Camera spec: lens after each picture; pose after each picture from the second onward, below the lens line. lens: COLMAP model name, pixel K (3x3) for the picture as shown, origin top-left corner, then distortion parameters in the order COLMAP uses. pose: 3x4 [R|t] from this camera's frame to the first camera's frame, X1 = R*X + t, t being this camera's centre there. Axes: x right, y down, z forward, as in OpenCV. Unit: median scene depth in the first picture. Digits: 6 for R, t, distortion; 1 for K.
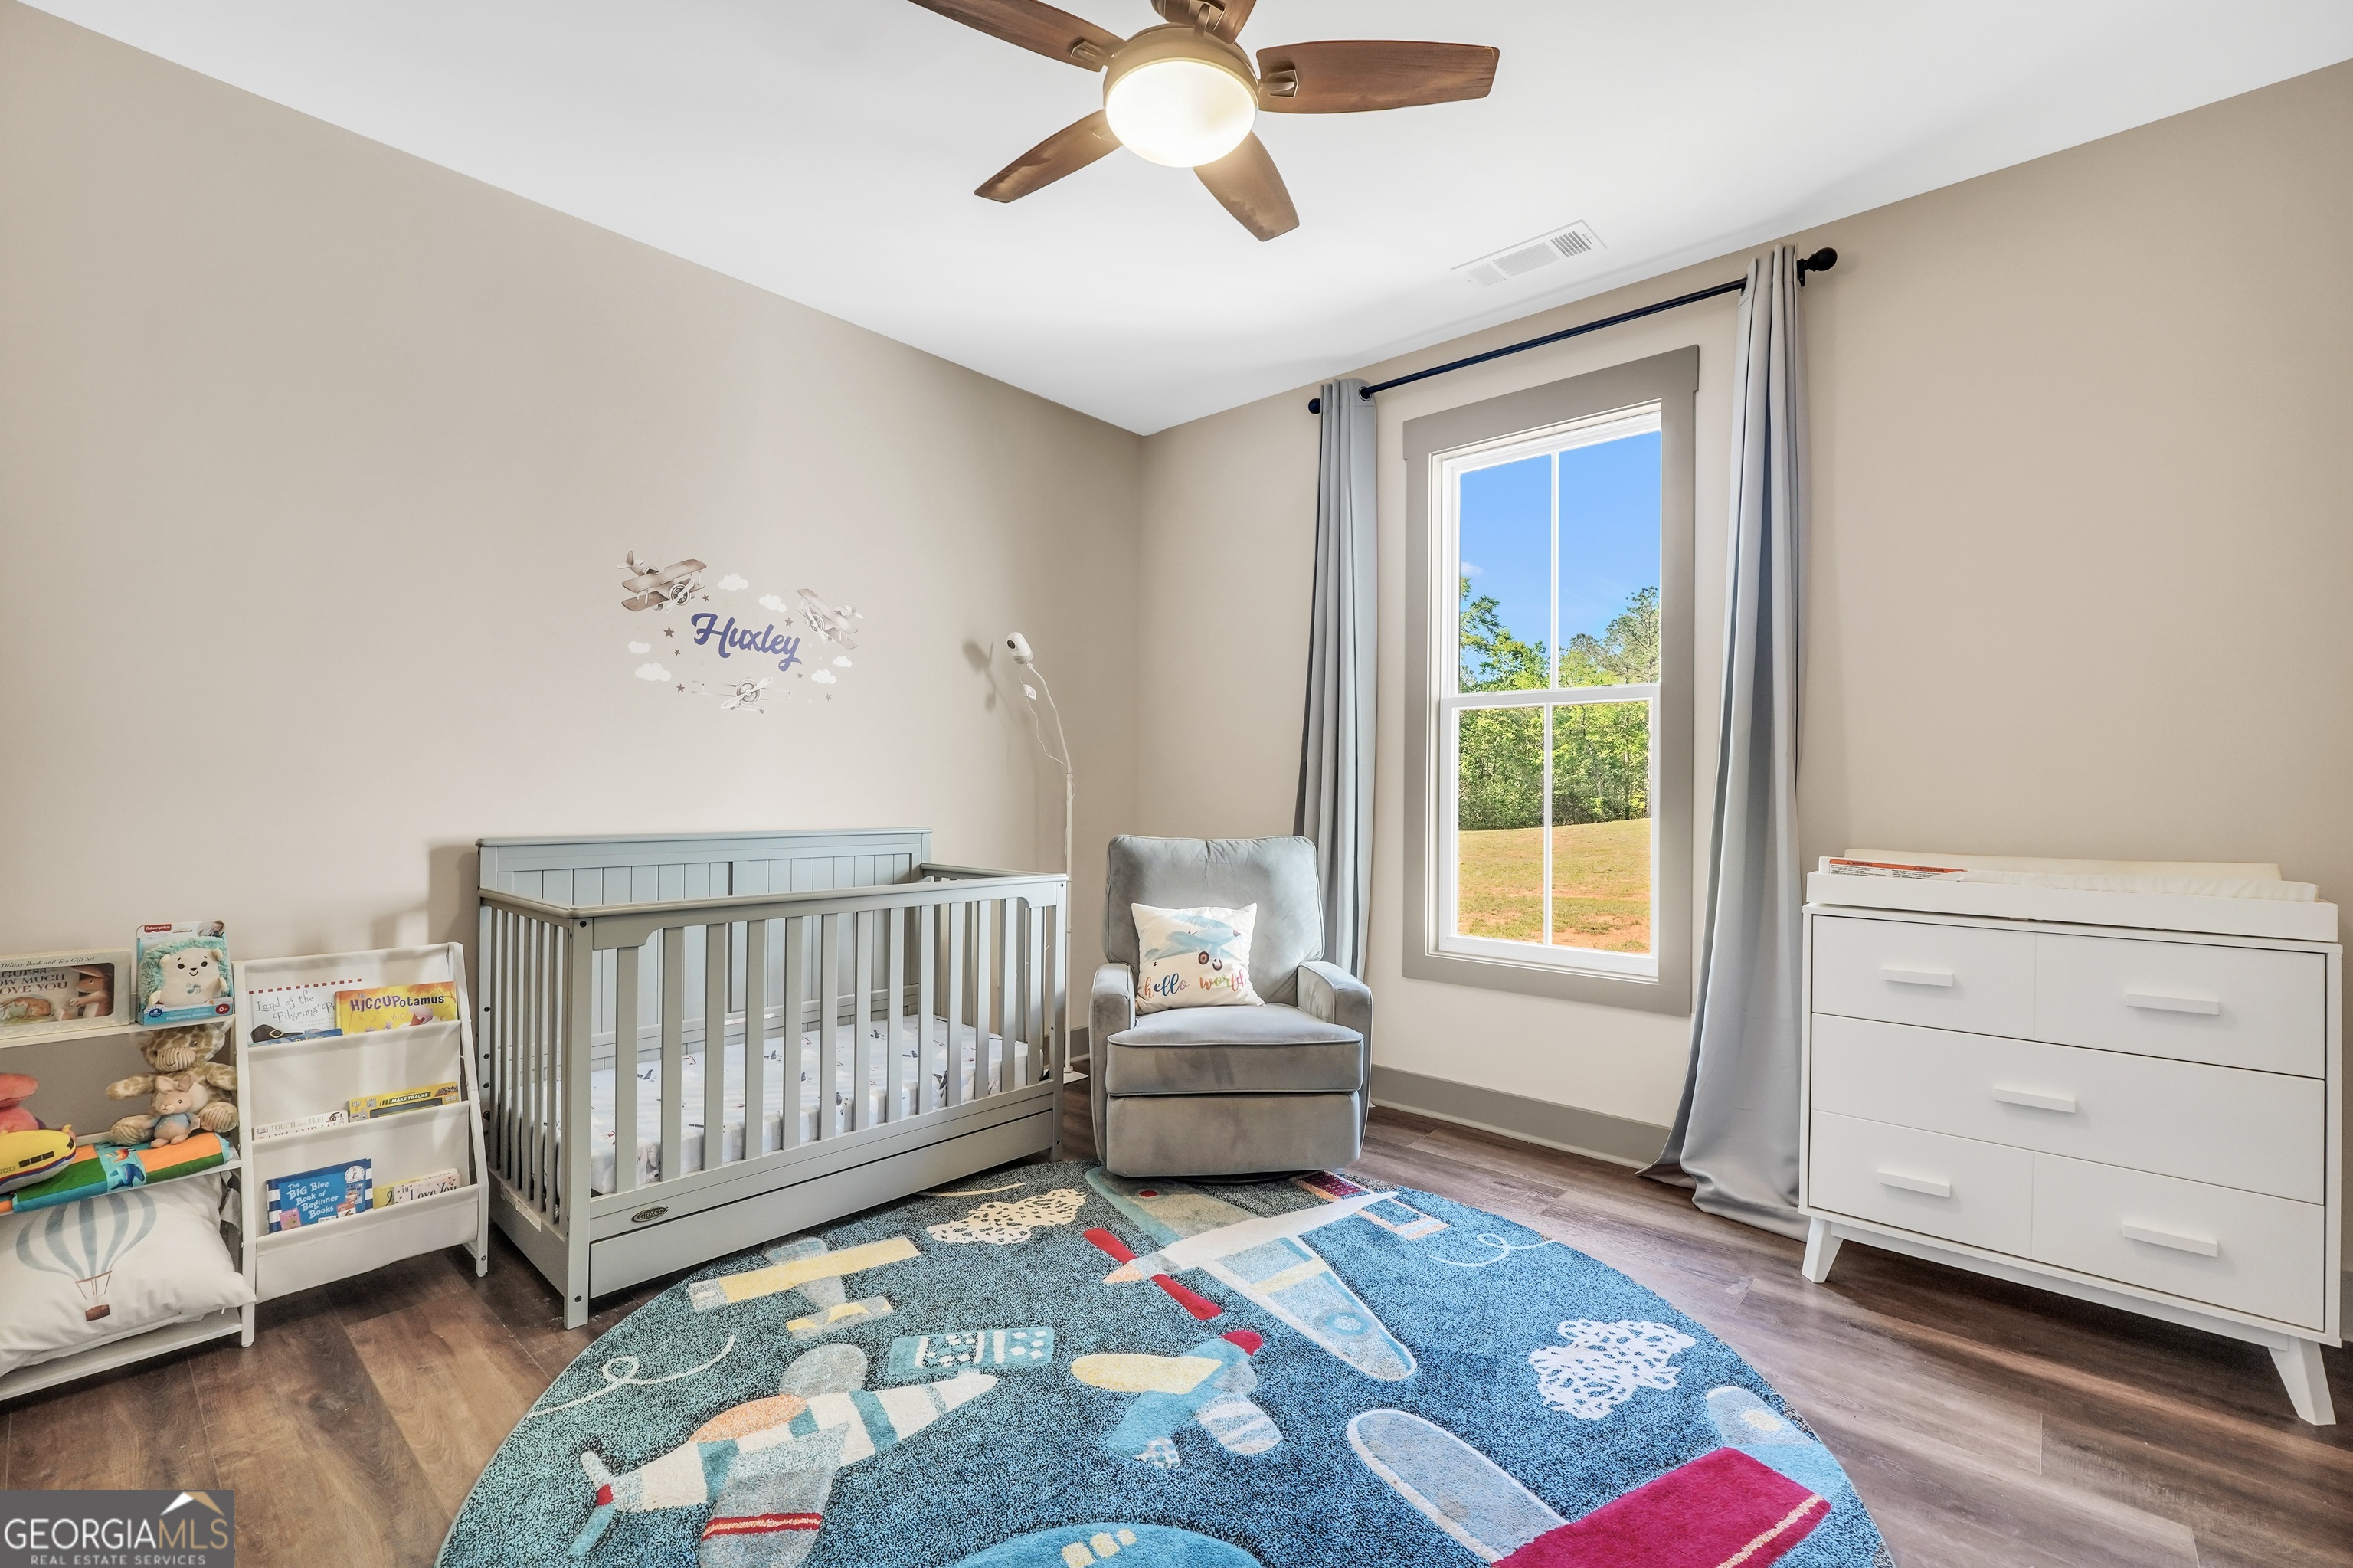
lens RADIAL K [[1003.8, 0, 1159.5], [0, 1003.8, 768.5], [0, 0, 1]] dist [-0.019170, 0.007046]
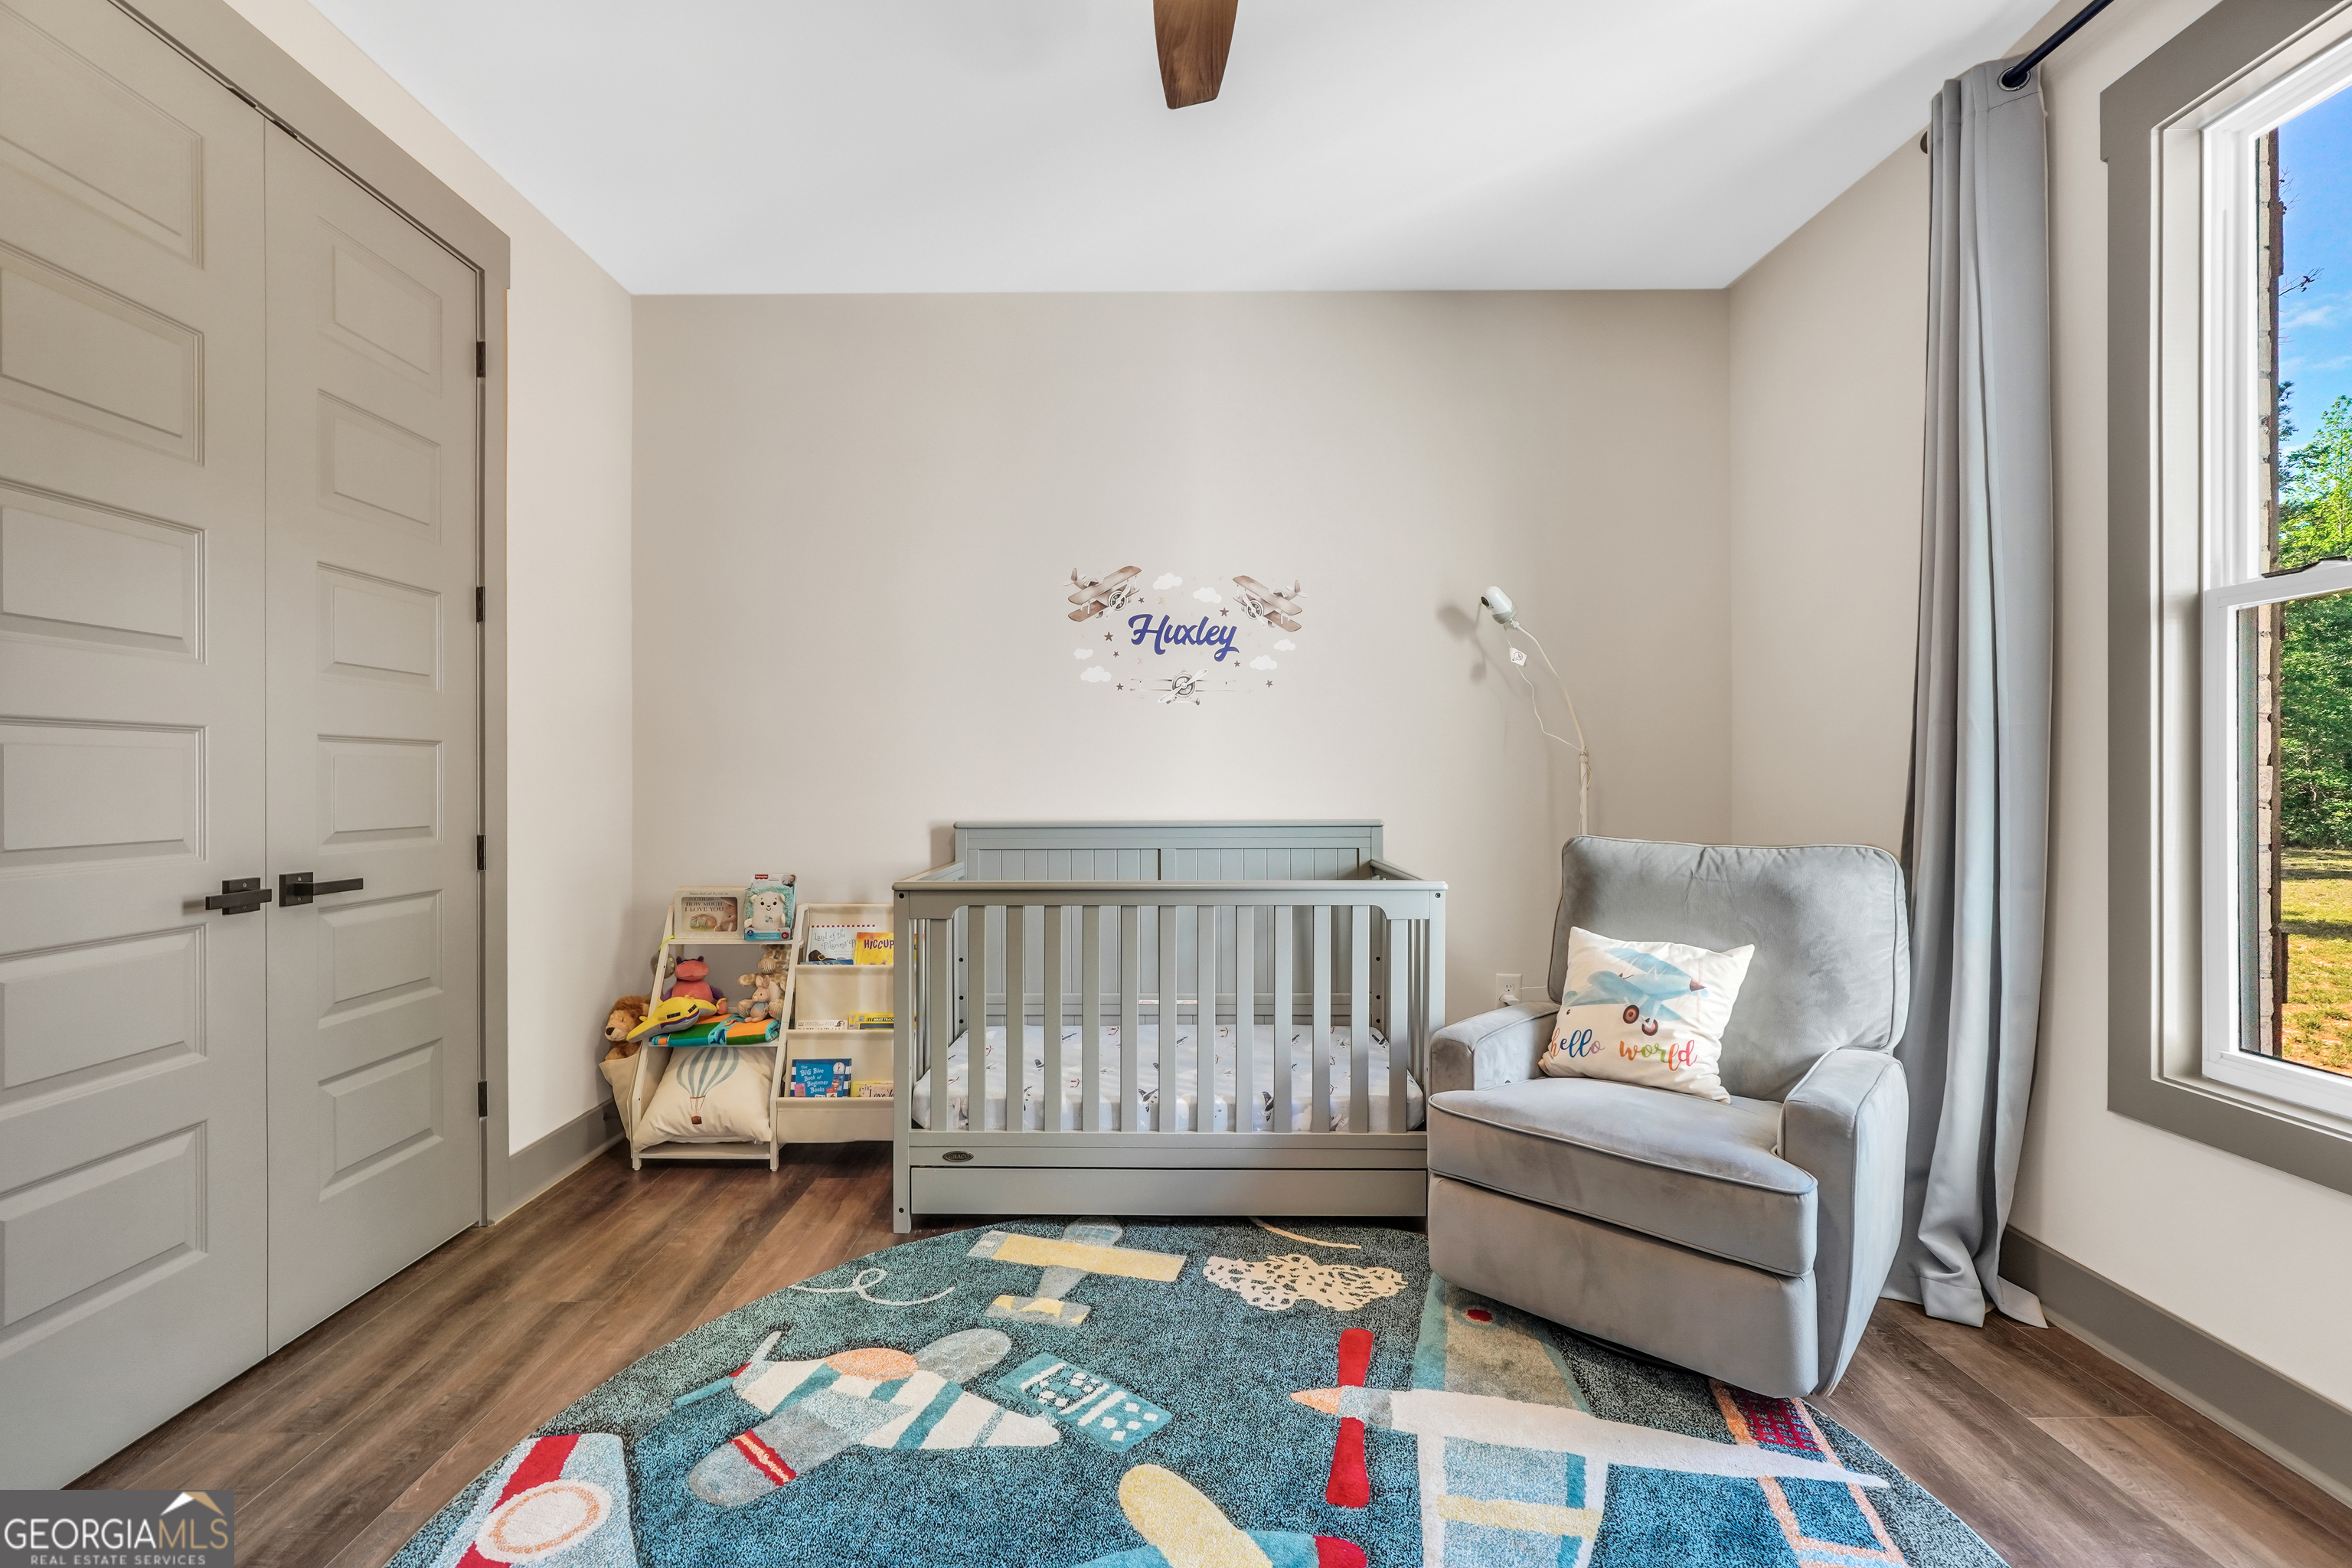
lens RADIAL K [[1003.3, 0, 1159.0], [0, 1003.3, 768.5], [0, 0, 1]] dist [-0.019170, 0.007046]
pose [[0.667374, -0.017900, -0.744508, 0.403700], [0.026434, 0.999650, -0.000338, 0.010798], [0.744253, -0.019455, 0.667614, 0.343690]]
